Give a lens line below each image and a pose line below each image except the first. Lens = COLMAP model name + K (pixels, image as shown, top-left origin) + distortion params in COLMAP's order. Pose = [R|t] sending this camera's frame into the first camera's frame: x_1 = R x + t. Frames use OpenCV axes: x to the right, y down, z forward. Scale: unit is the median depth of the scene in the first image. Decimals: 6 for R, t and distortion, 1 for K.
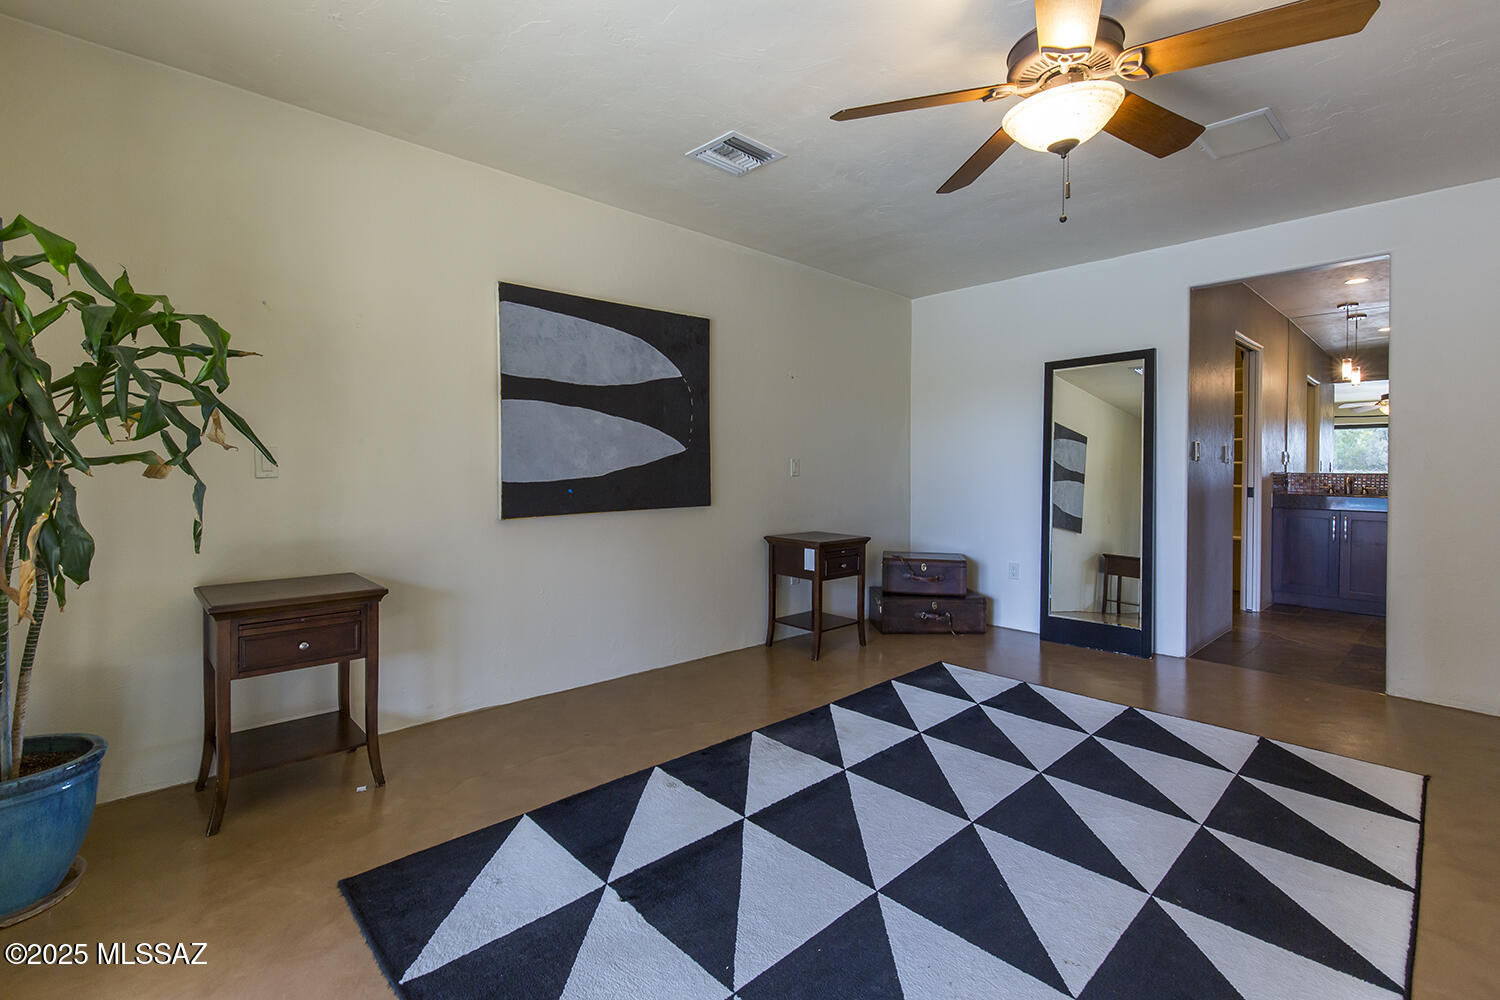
lens RADIAL K [[678.0, 0, 754.5], [0, 678.0, 468.6], [0, 0, 1]] dist [0.005288, 0.000163]
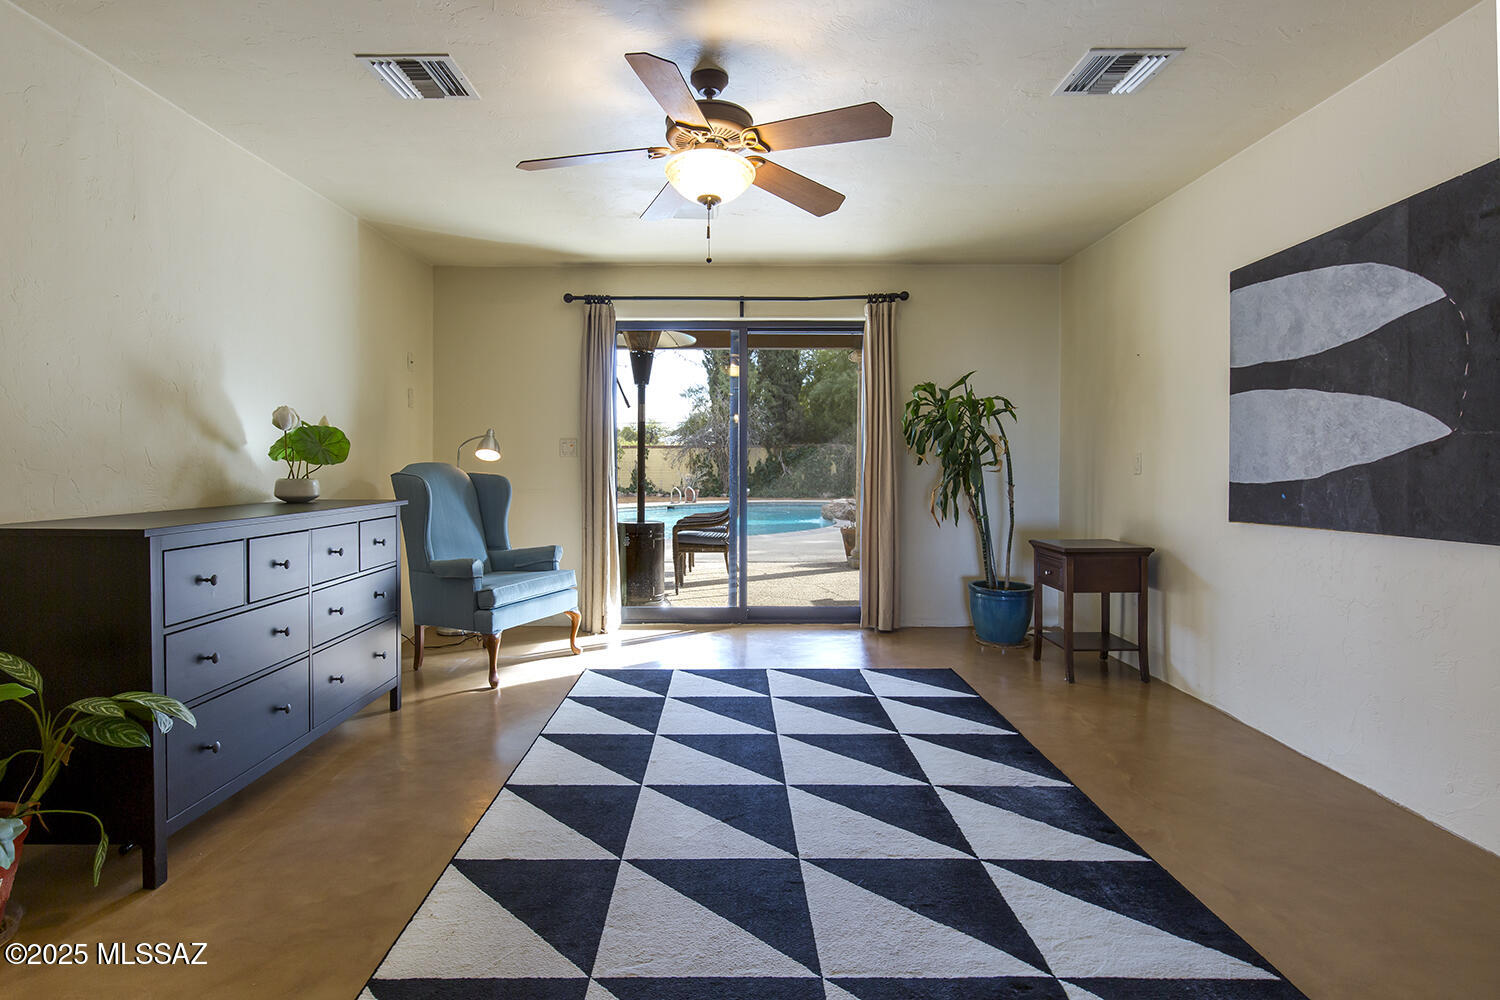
lens RADIAL K [[801.7, 0, 744.6], [0, 801.7, 469.8], [0, 0, 1]] dist [0.002814, 0.000805]
pose [[-0.684850, -0.002946, -0.728678, 0.911122], [-0.005411, 0.999985, 0.001042, 0.005089], [0.728664, 0.004656, -0.684856, 1.270678]]
